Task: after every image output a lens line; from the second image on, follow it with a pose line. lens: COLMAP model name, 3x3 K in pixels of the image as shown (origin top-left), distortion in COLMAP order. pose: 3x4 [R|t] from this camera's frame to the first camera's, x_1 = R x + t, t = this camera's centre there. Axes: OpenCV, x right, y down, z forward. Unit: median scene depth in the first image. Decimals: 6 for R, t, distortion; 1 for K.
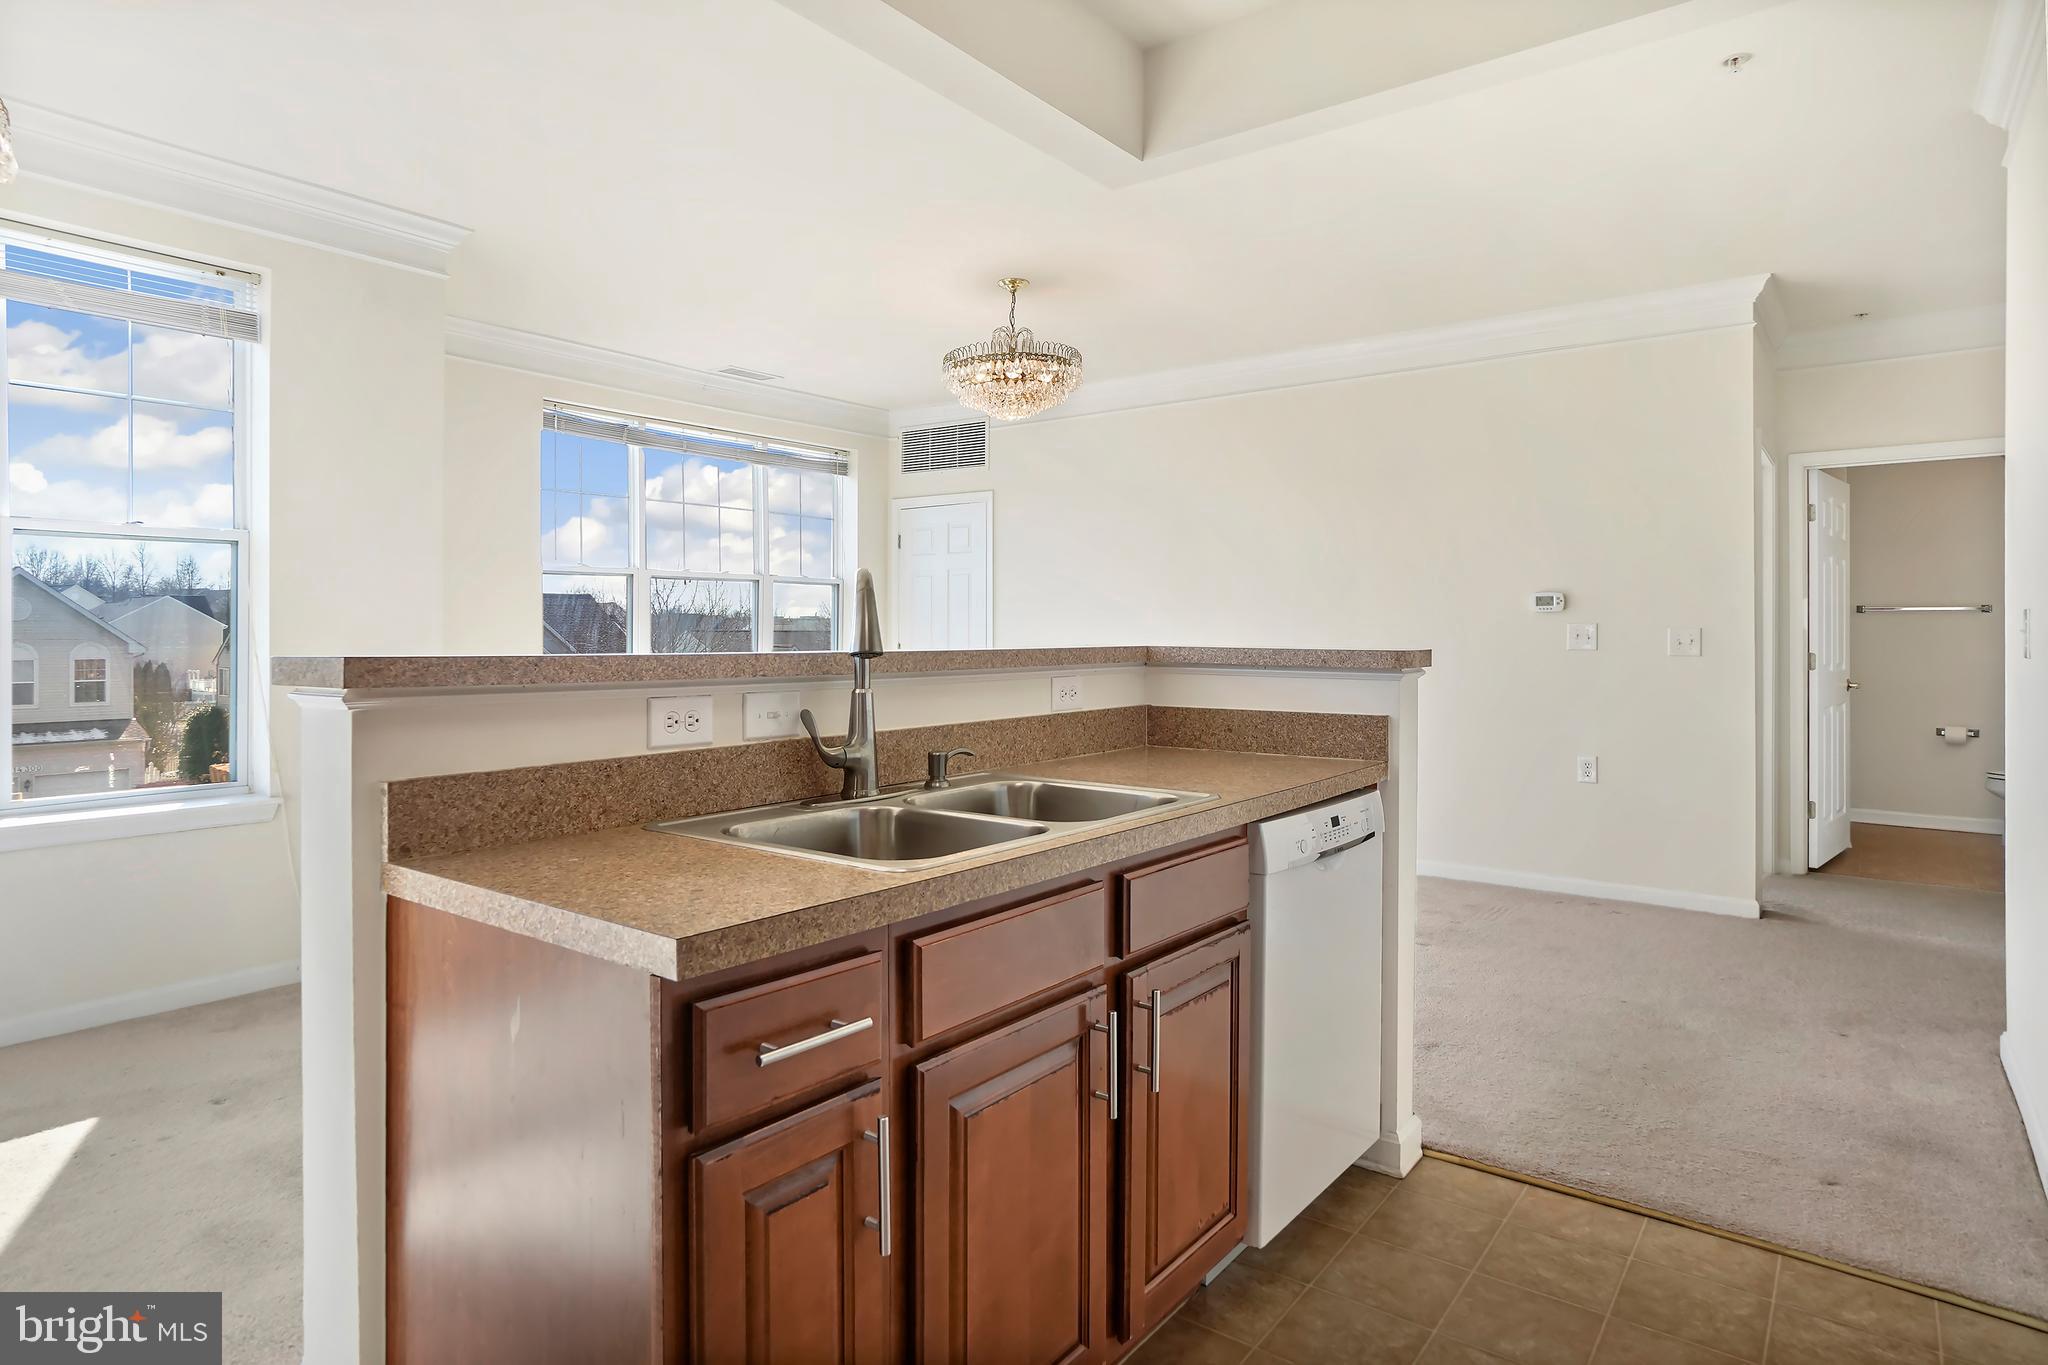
lens RADIAL K [[1132.3, 0, 961.6], [0, 1132.3, 697.7], [0, 0, 1]] dist [-0.033442, 0.004633]
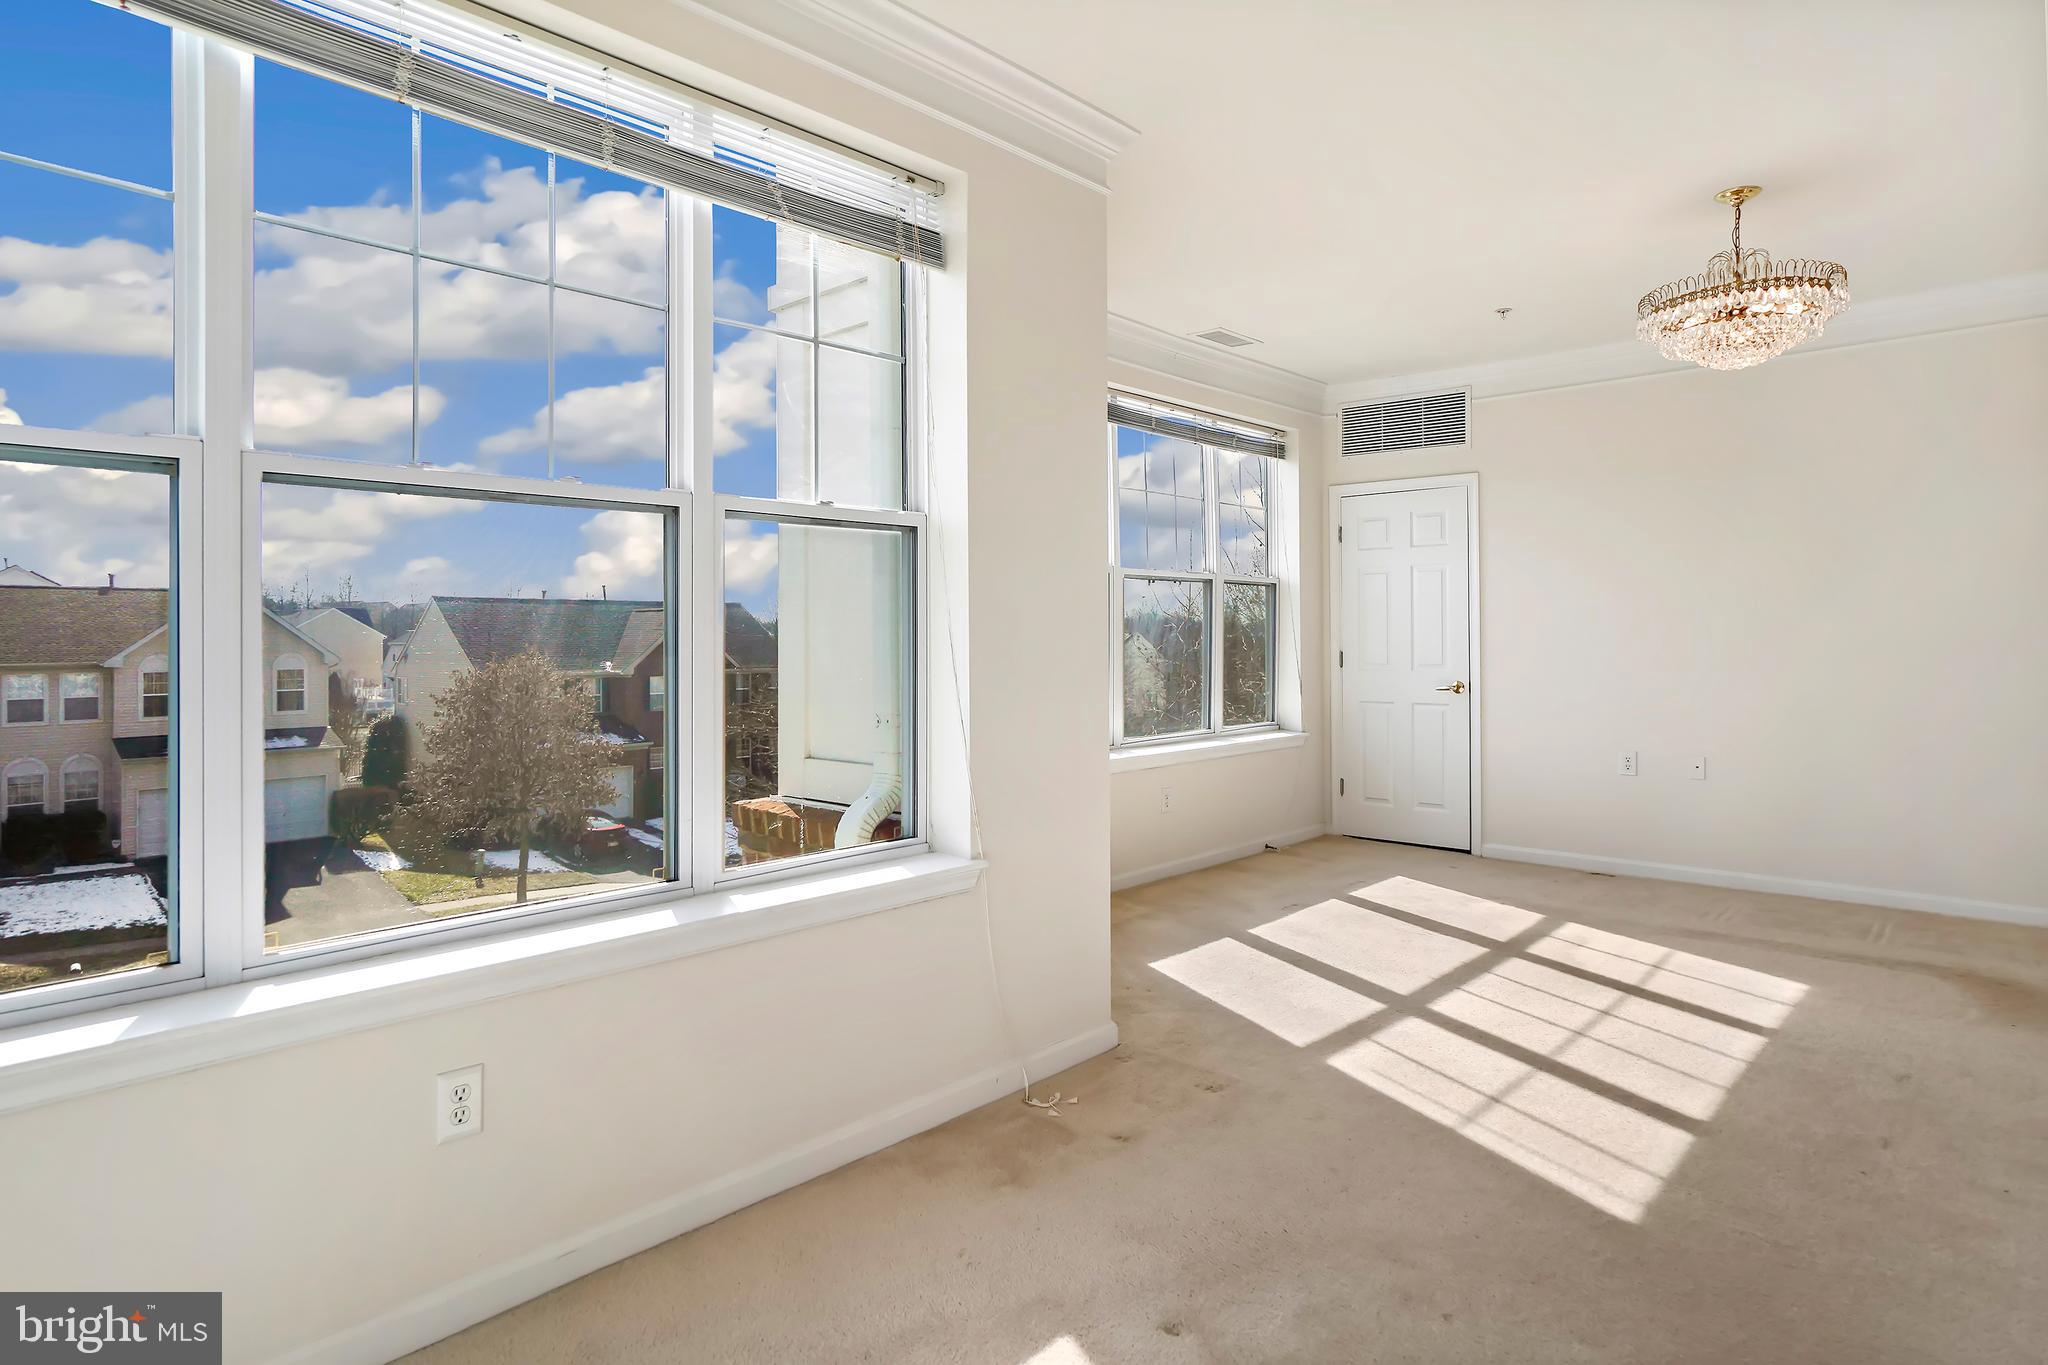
lens RADIAL K [[1132.3, 0, 962.2], [0, 1132.3, 666.0], [0, 0, 1]] dist [-0.033442, 0.004633]
pose [[0.994555, -0.004542, -0.104119, -0.259170], [0.001005, 0.999421, -0.033997, -0.007588], [0.104213, 0.033707, 0.993984, 0.114513]]
